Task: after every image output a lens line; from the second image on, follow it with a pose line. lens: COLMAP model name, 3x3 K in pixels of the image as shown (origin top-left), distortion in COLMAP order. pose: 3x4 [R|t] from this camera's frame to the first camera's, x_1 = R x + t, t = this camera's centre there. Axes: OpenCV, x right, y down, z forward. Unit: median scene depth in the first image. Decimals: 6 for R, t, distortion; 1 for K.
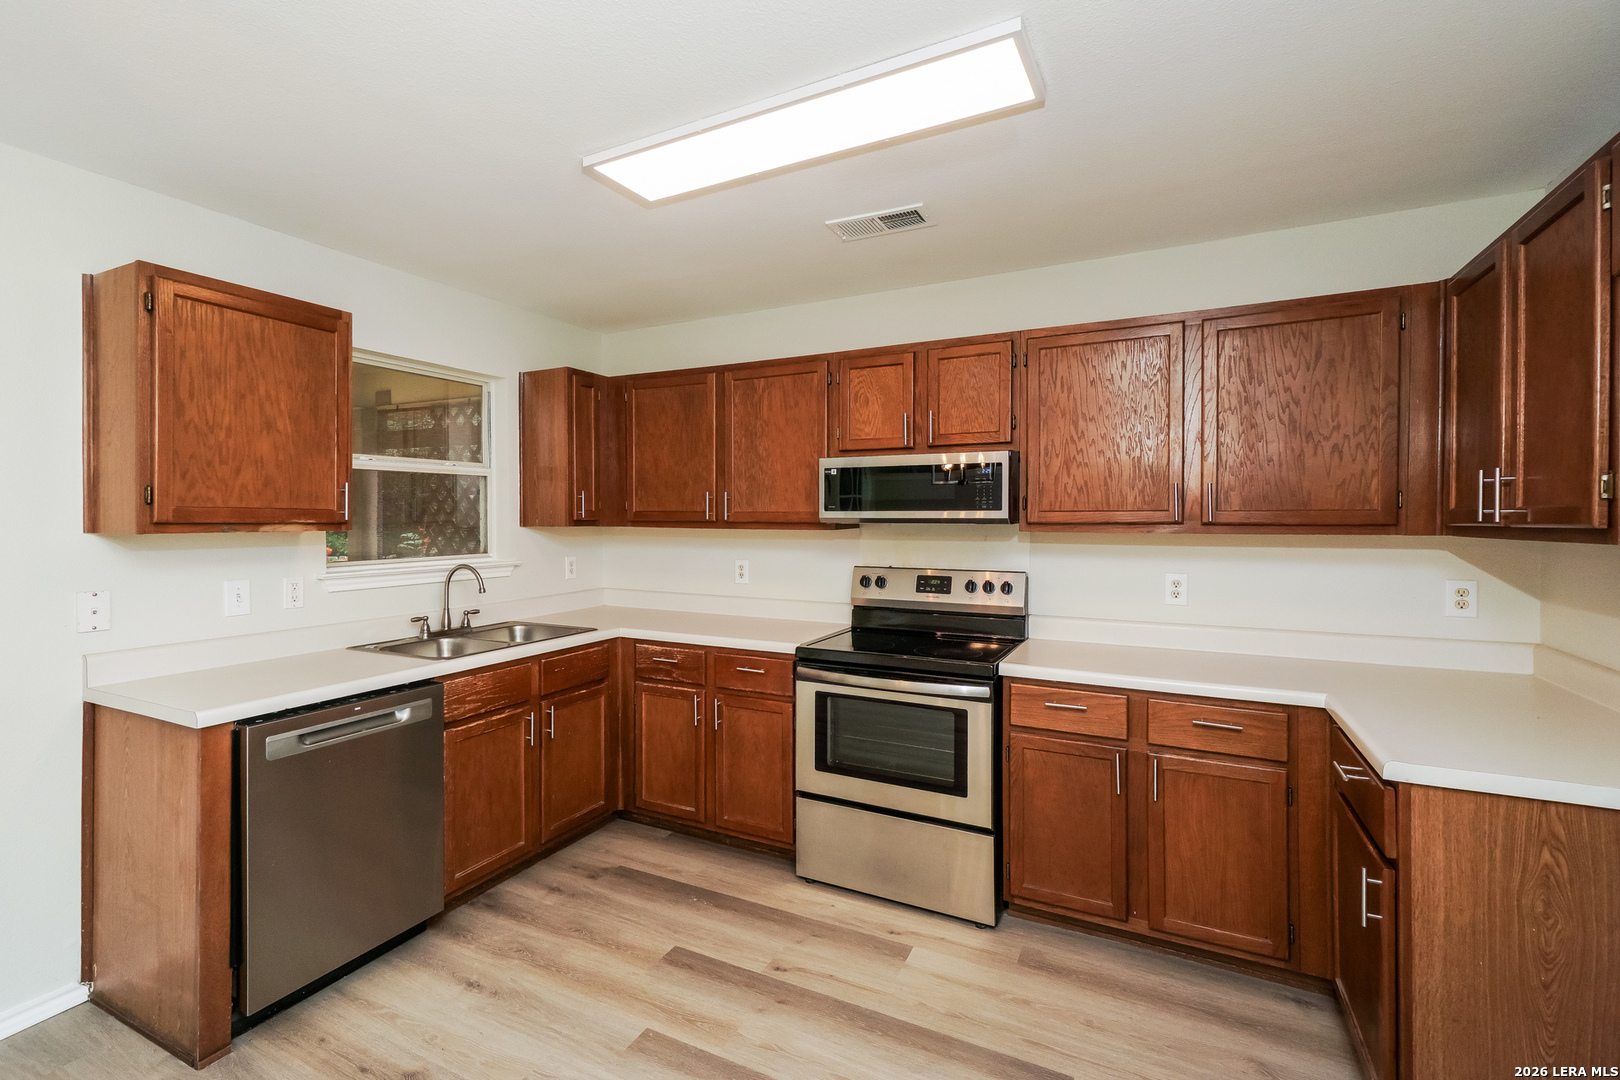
lens RADIAL K [[725.9, 0, 767.0], [0, 725.9, 525.2], [0, 0, 1]] dist [0.026969, 0.000364]
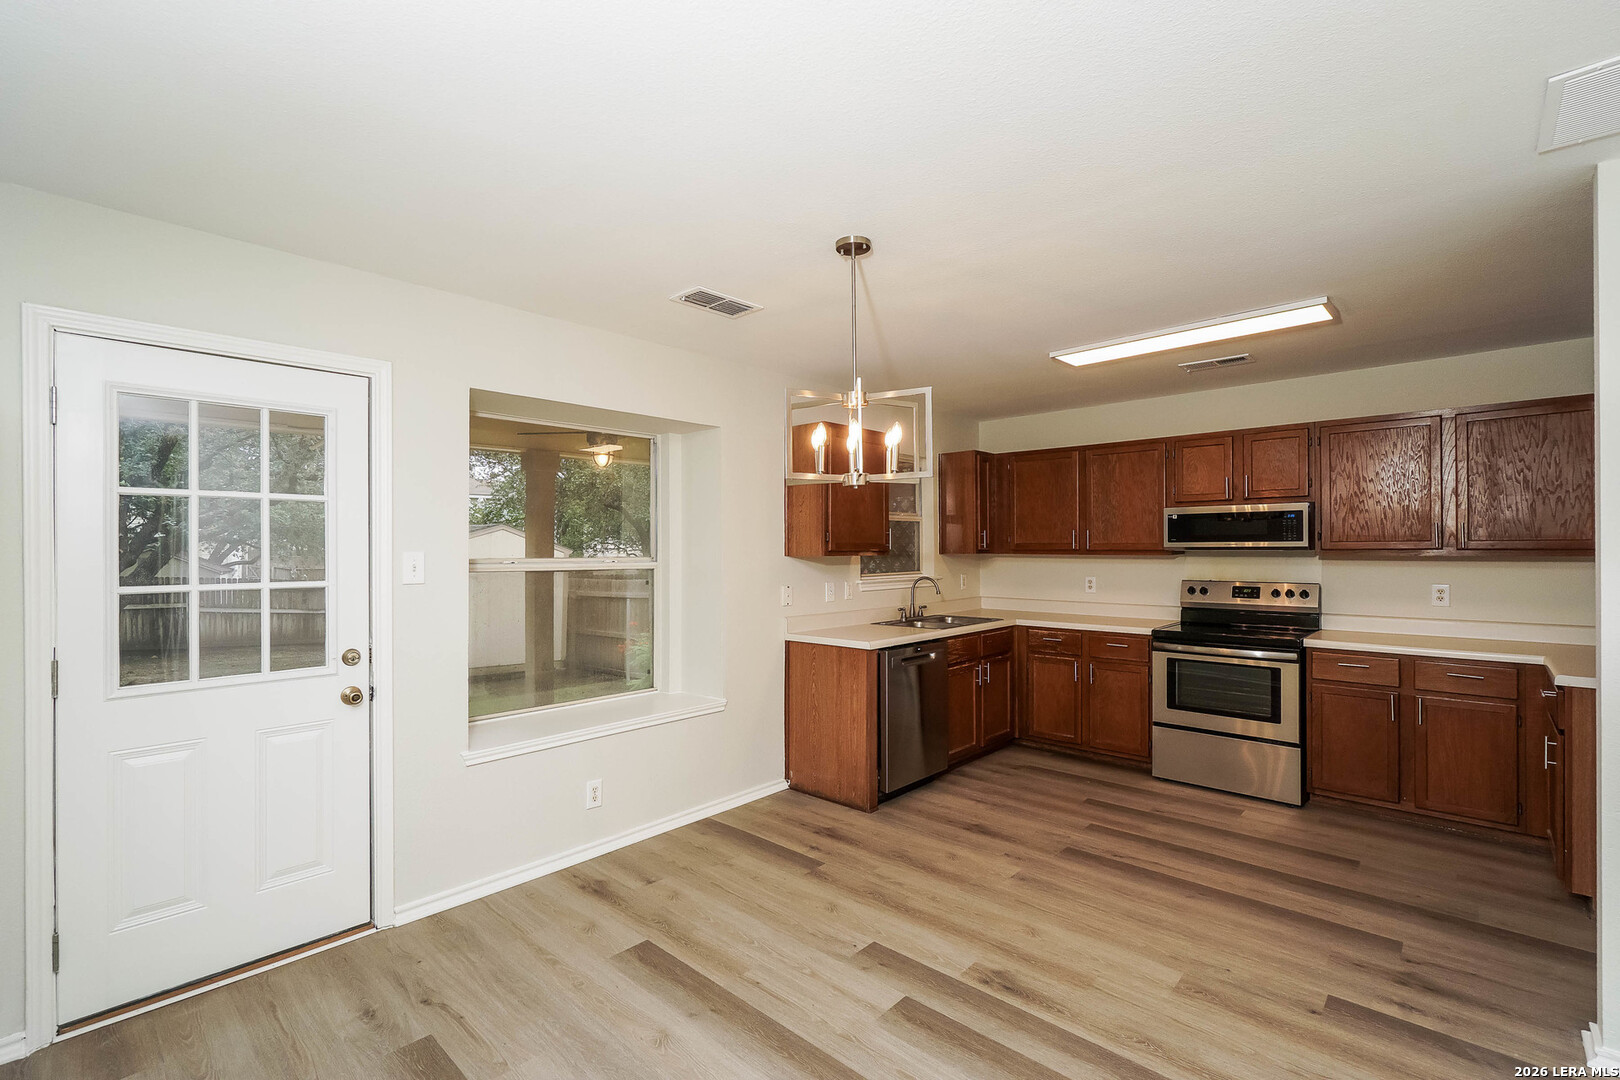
lens RADIAL K [[713.4, 0, 809.9], [0, 713.4, 549.7], [0, 0, 1]] dist [0.000667, 0.008582]
pose [[0.969383, -0.005229, -0.245498, -0.309551], [0.003205, 0.999958, -0.008644, 0.006556], [0.245533, 0.007592, 0.969358, -0.702943]]
